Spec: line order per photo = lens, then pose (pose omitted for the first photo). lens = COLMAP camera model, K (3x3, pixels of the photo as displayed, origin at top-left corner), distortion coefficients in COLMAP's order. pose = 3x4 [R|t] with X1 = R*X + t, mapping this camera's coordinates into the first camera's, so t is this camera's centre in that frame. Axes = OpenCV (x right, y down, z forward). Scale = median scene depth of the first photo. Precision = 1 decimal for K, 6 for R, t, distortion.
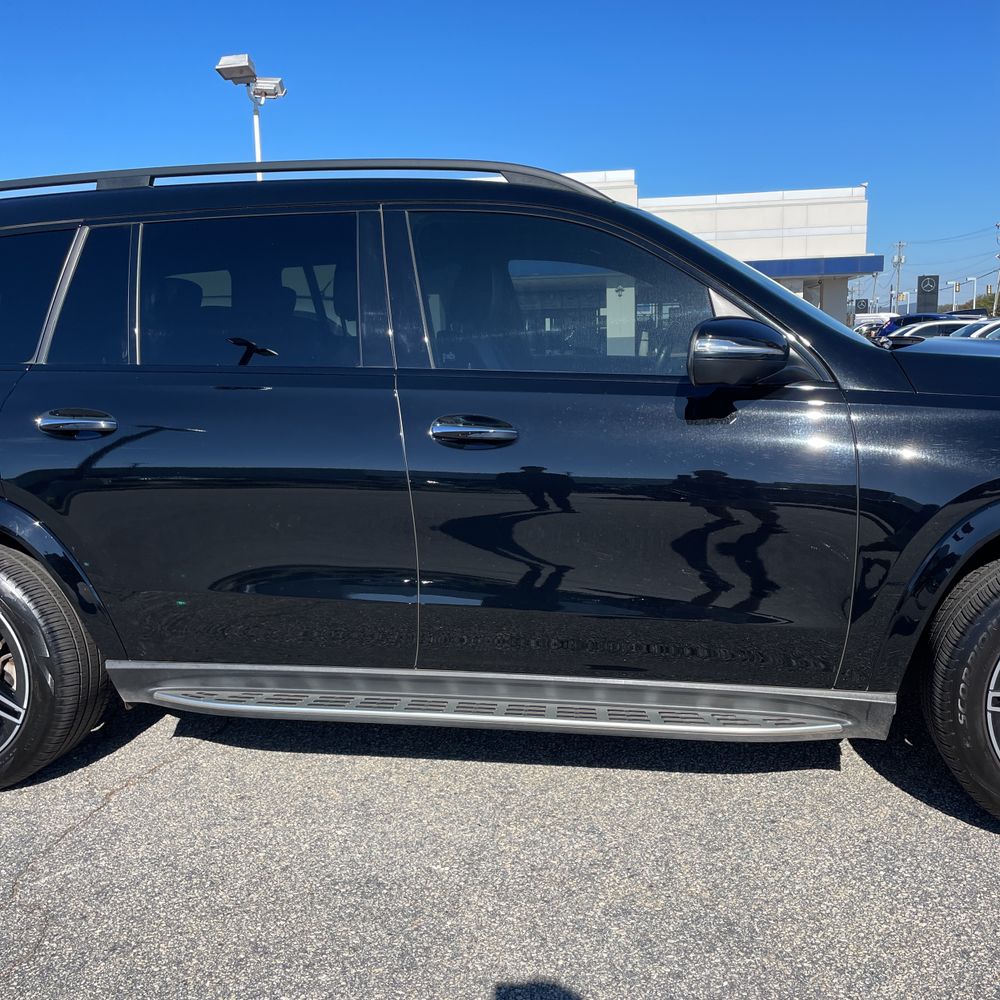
lens RADIAL K [[1030.5, 0, 492.5], [0, 1030.5, 522.8], [0, 0, 1]] dist [0.038937, 0.000000]
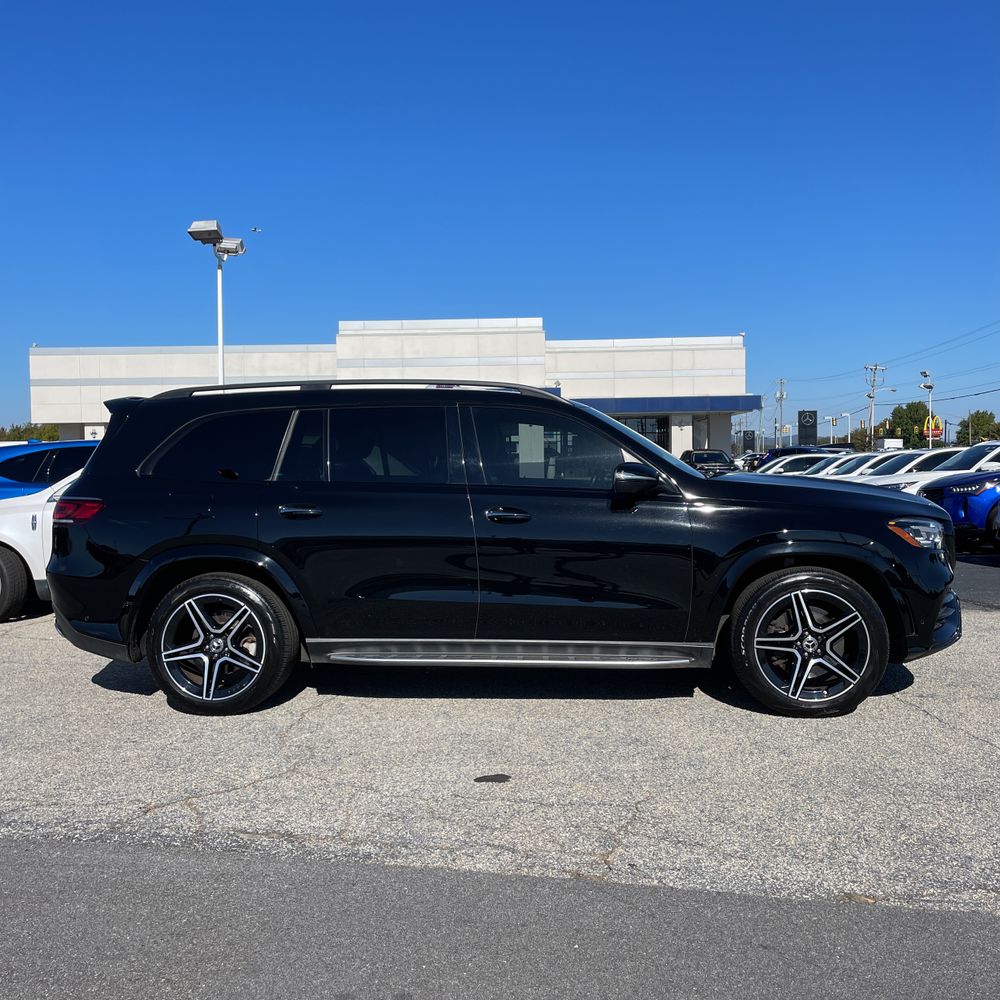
lens RADIAL K [[1030.5, 0, 499.2], [0, 1030.5, 502.7], [0, 0, 1]] dist [0.038937, 0.000000]
pose [[0.995168, 0.010102, 0.097669, -0.030544], [0.003308, 0.990680, -0.136172, 0.021179], [-0.098134, 0.135837, 0.985859, -0.130105]]
